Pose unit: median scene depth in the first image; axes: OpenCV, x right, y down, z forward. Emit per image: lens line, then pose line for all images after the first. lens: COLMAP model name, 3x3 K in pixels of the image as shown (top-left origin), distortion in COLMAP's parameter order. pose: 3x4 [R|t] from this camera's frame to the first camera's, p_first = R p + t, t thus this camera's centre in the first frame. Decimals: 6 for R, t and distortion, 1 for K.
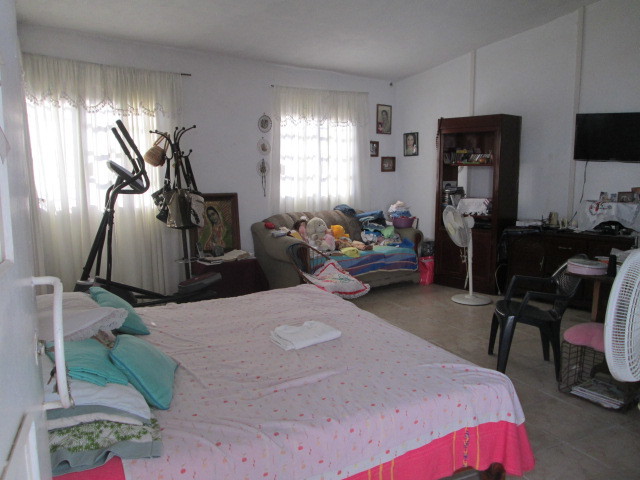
lens RADIAL K [[535.4, 0, 319.6], [0, 535.4, 239.9], [0, 0, 1]] dist [-0.045618, 0.003621]
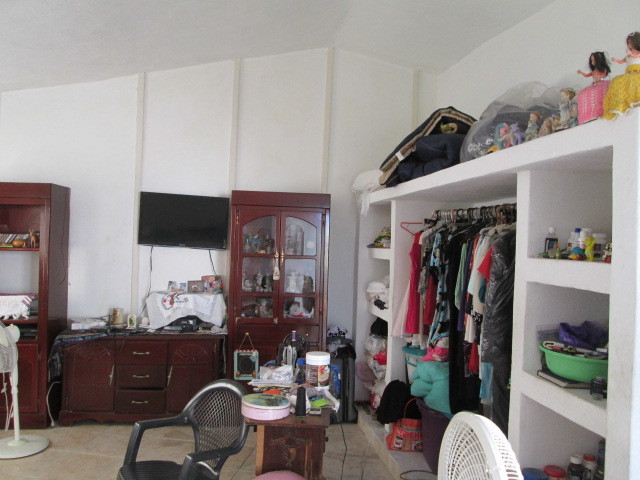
lens RADIAL K [[535.4, 0, 321.1], [0, 535.4, 240.5], [0, 0, 1]] dist [-0.045618, 0.003621]
pose [[0.602924, 0.022850, 0.797472, -0.022615], [0.086340, 0.991850, -0.093696, -0.053748], [-0.793113, 0.125346, 0.596037, 0.265997]]
